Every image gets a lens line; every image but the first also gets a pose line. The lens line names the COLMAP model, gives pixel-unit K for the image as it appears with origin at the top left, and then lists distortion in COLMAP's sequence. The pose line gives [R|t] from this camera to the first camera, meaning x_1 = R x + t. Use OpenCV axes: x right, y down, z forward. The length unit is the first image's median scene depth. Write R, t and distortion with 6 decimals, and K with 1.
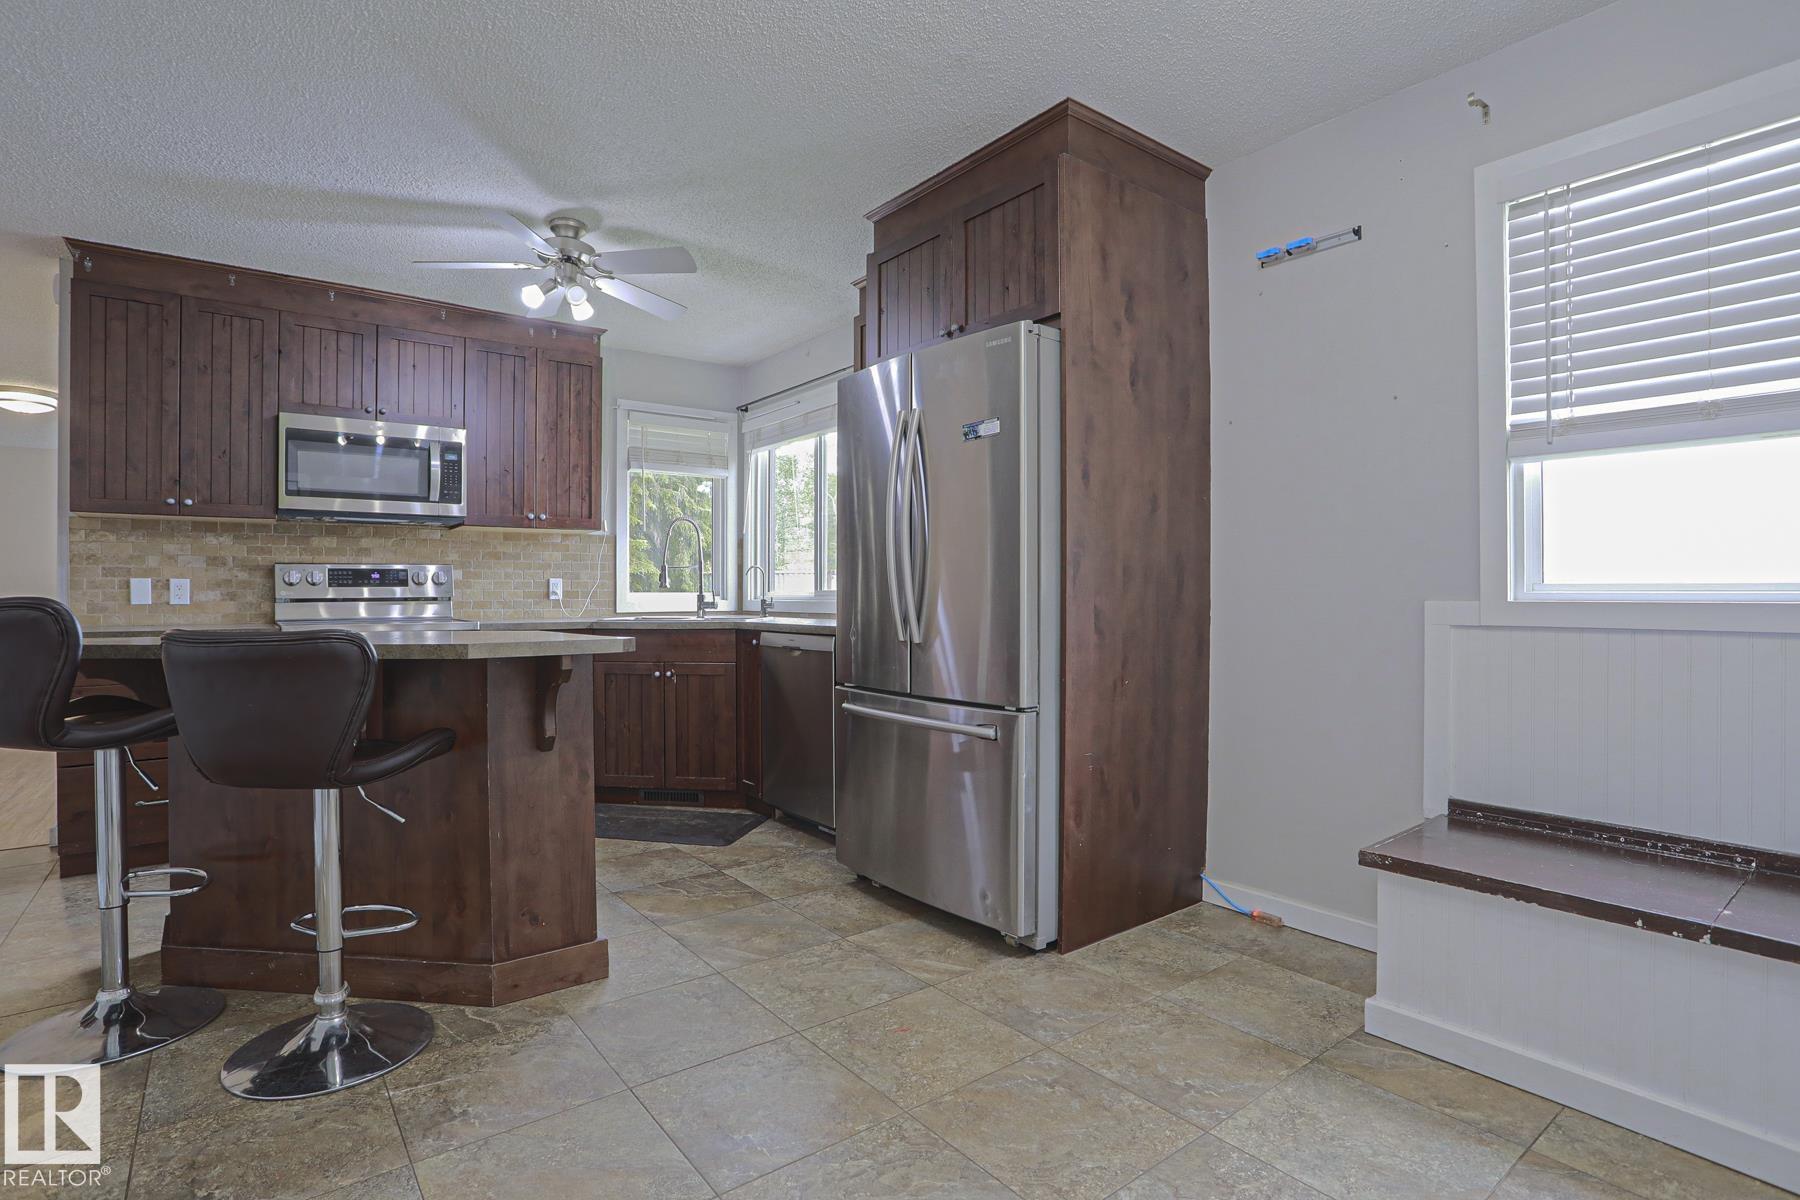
lens RADIAL K [[871.5, 0, 871.4], [0, 871.5, 589.6], [0, 0, 1]] dist [-0.056140, 0.020948]
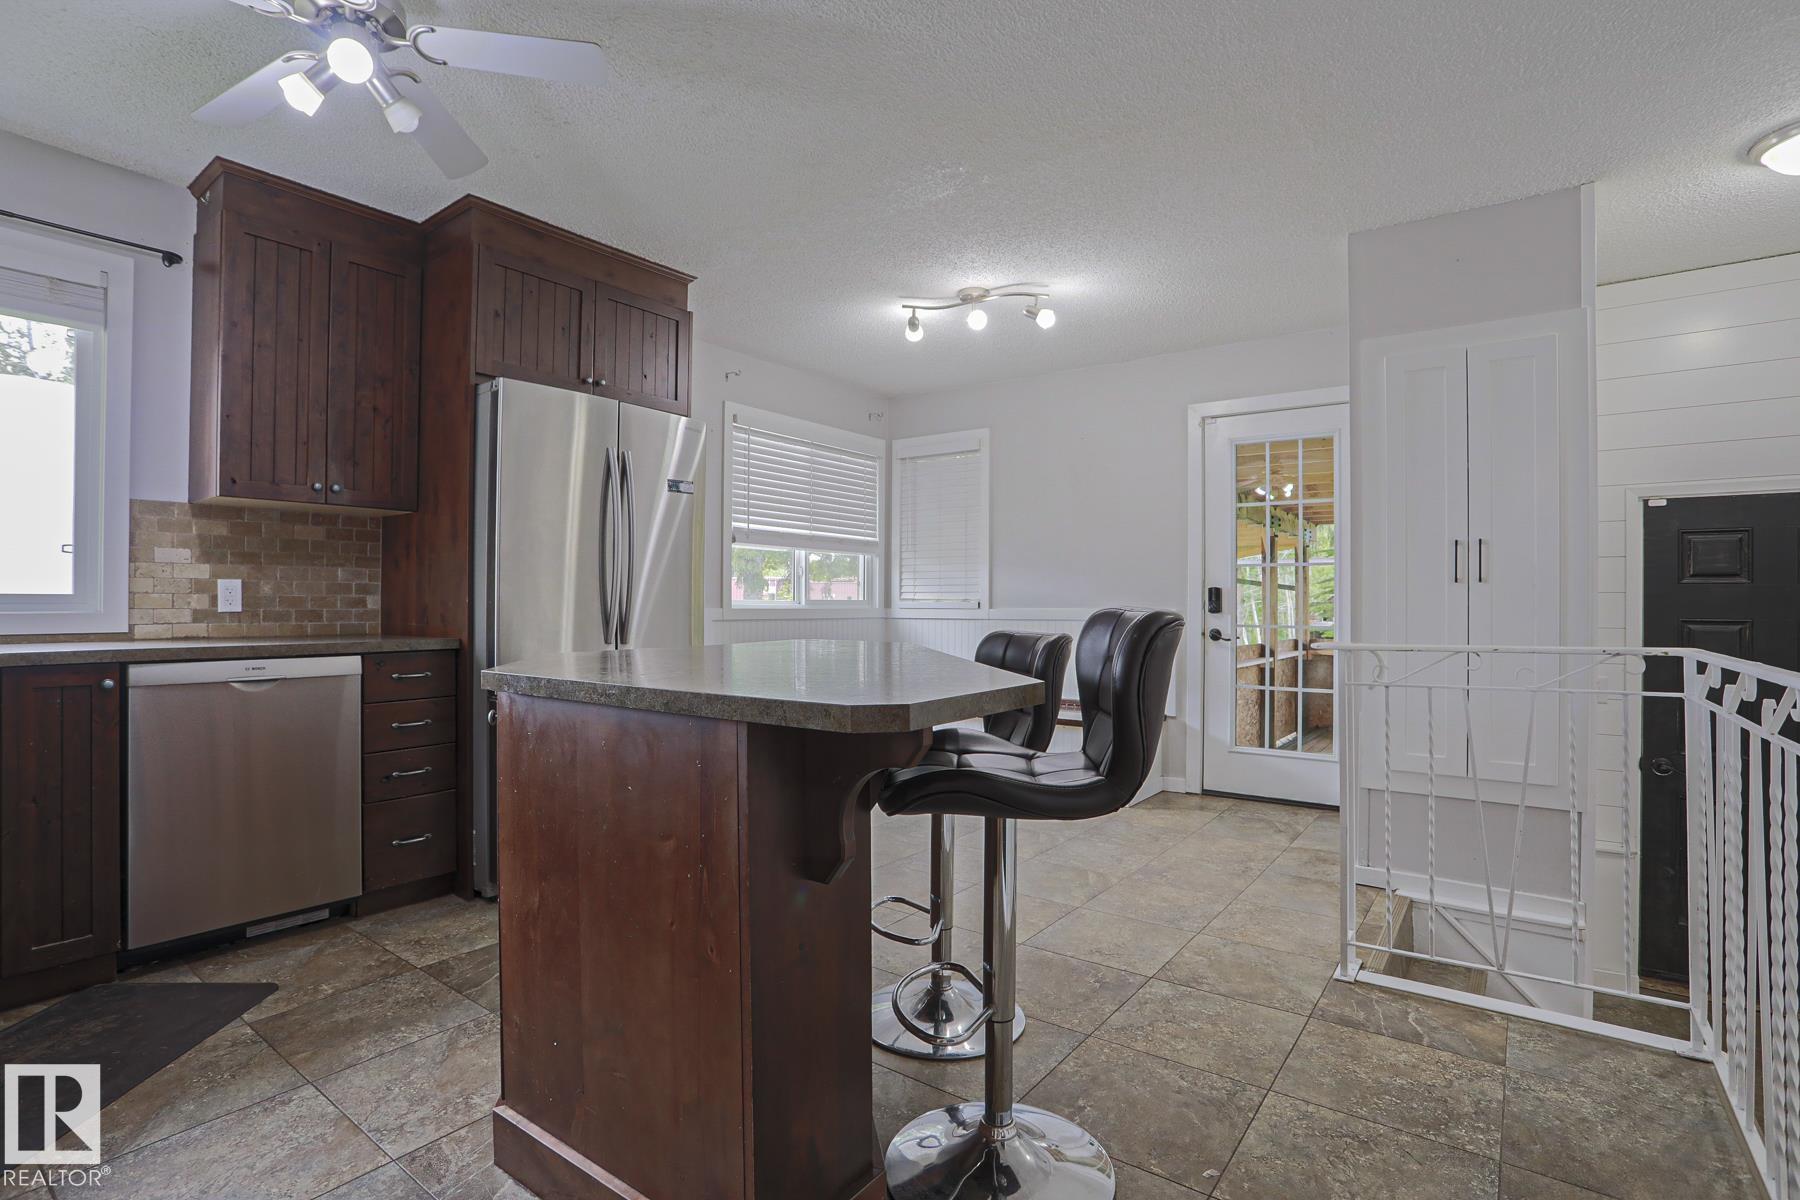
lens RADIAL K [[871.5, 0, 910.0], [0, 871.5, 594.6], [0, 0, 1]] dist [-0.056140, 0.020948]
pose [[-0.287153, 0.009972, 0.957833, -0.919878], [-0.010562, 0.999852, -0.013576, 0.003436], [-0.957826, -0.014015, -0.287005, 0.730425]]
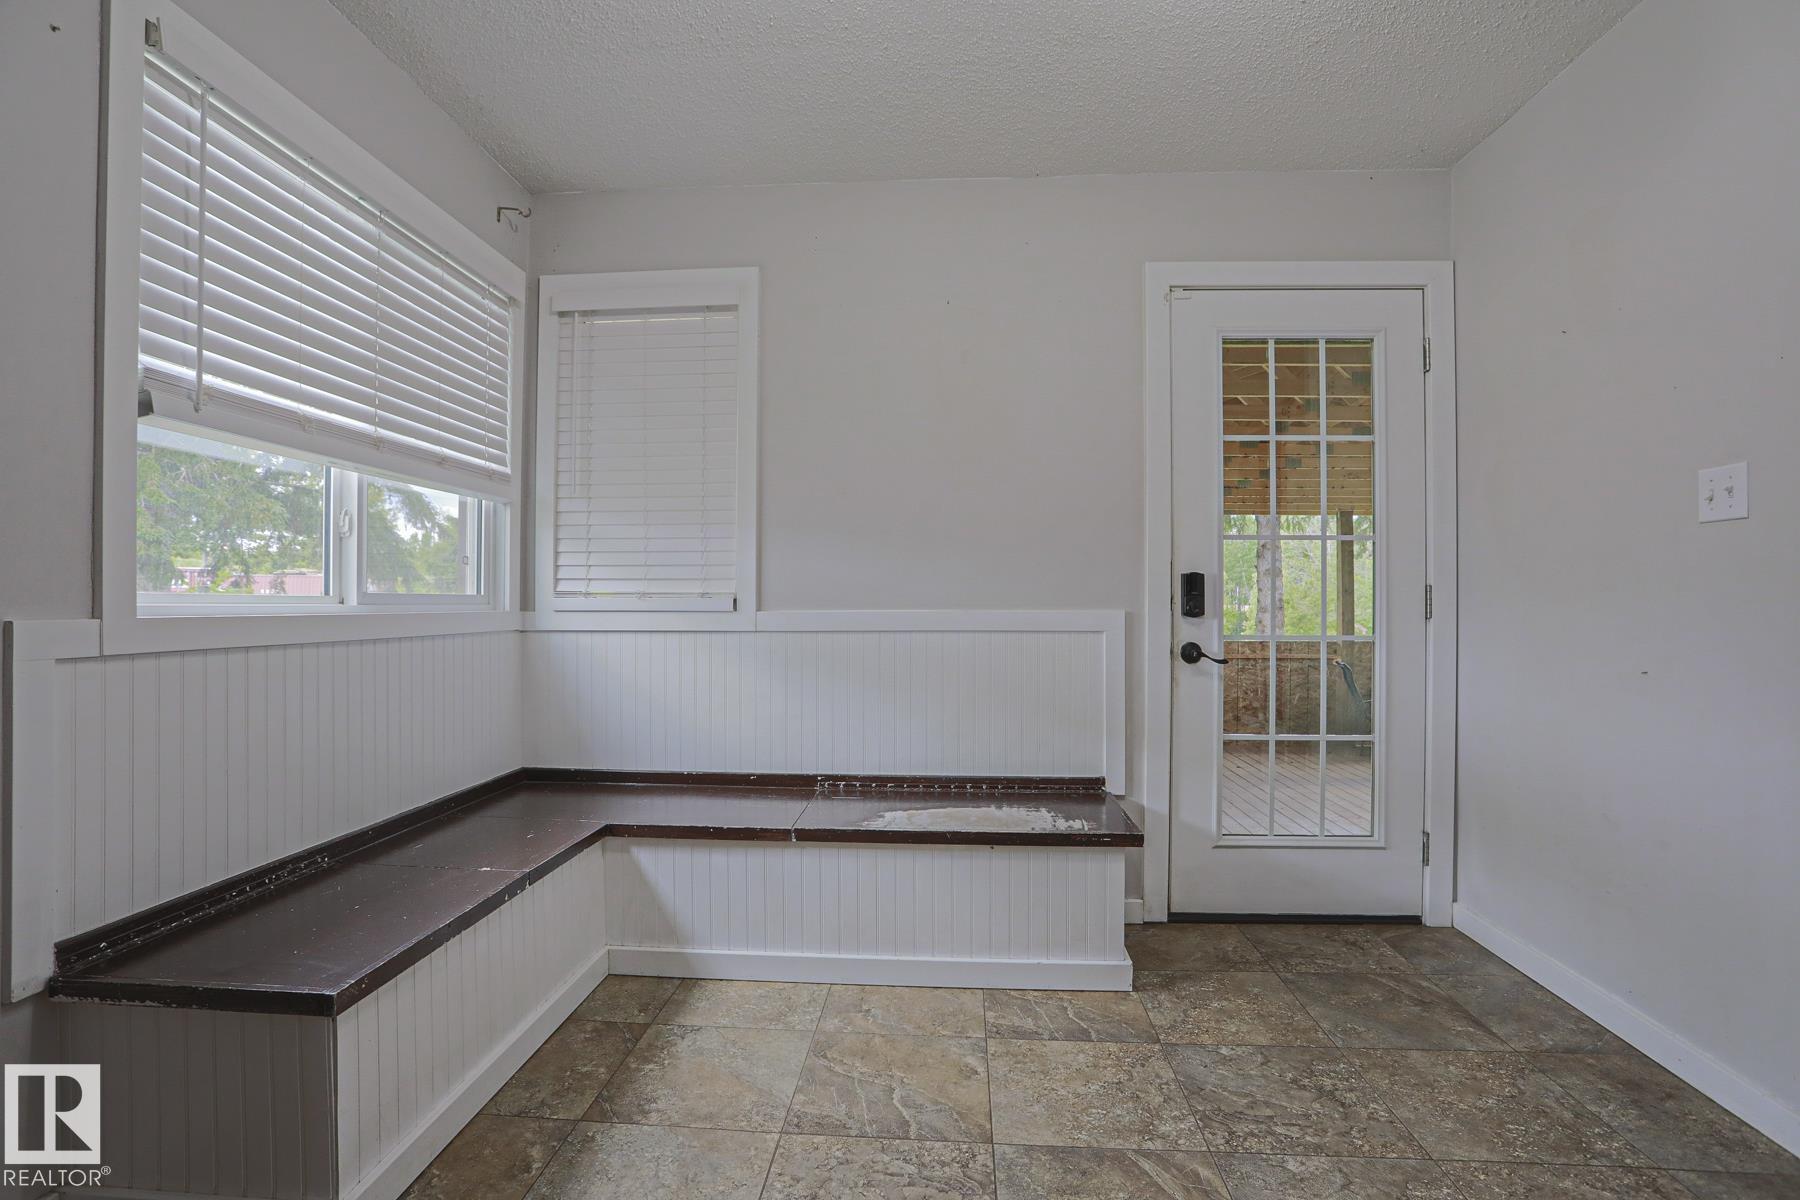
lens RADIAL K [[871.5, 0, 895.5], [0, 871.5, 596.7], [0, 0, 1]] dist [-0.056140, 0.020948]
pose [[-0.747629, 0.003893, 0.664106, -0.113967], [-0.004877, 0.999924, -0.011352, 0.001131], [-0.664099, -0.011726, -0.747553, 0.671672]]
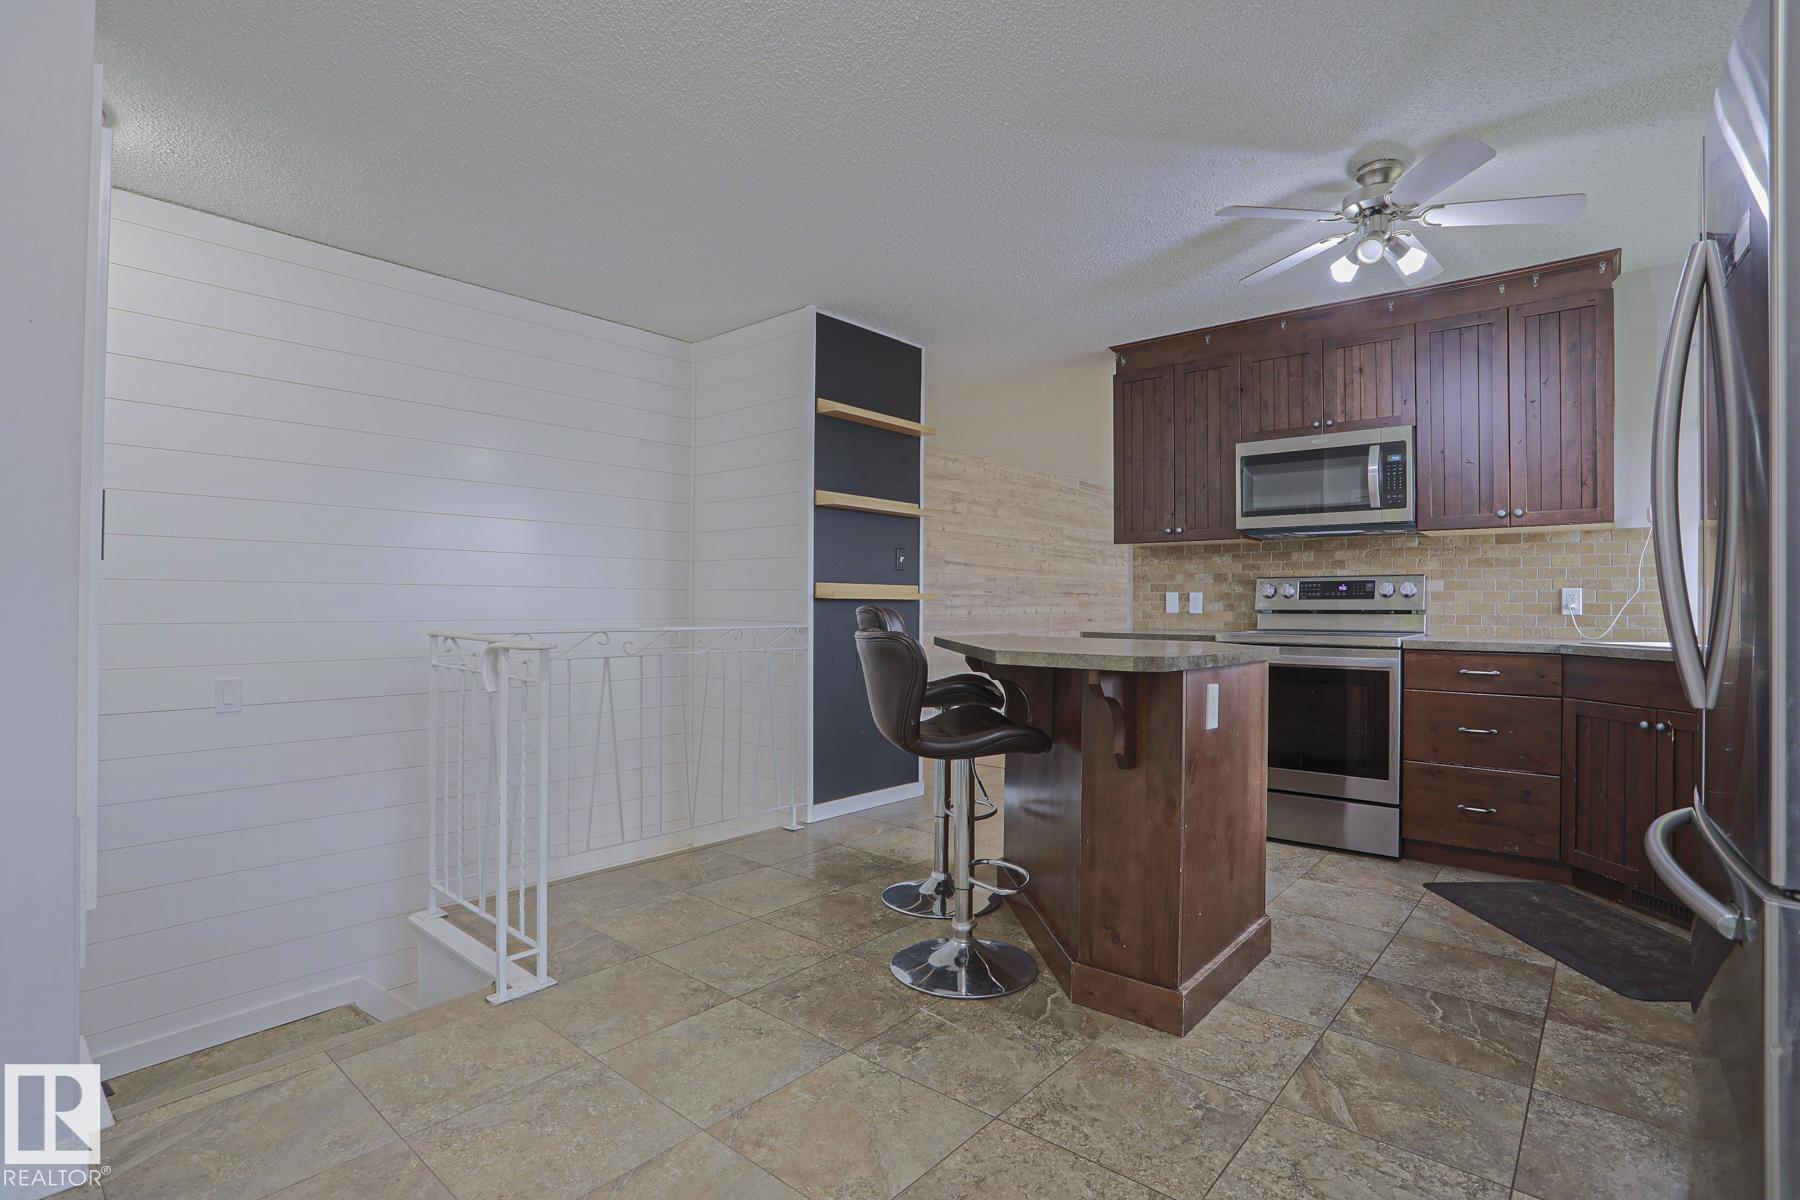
lens RADIAL K [[871.5, 0, 932.8], [0, 871.5, 596.0], [0, 0, 1]] dist [-0.056140, 0.020948]
pose [[0.244501, -0.004703, -0.969638, 0.315912], [-0.002147, 0.999983, -0.005392, -0.000633], [0.969647, 0.003400, 0.244486, 0.339301]]
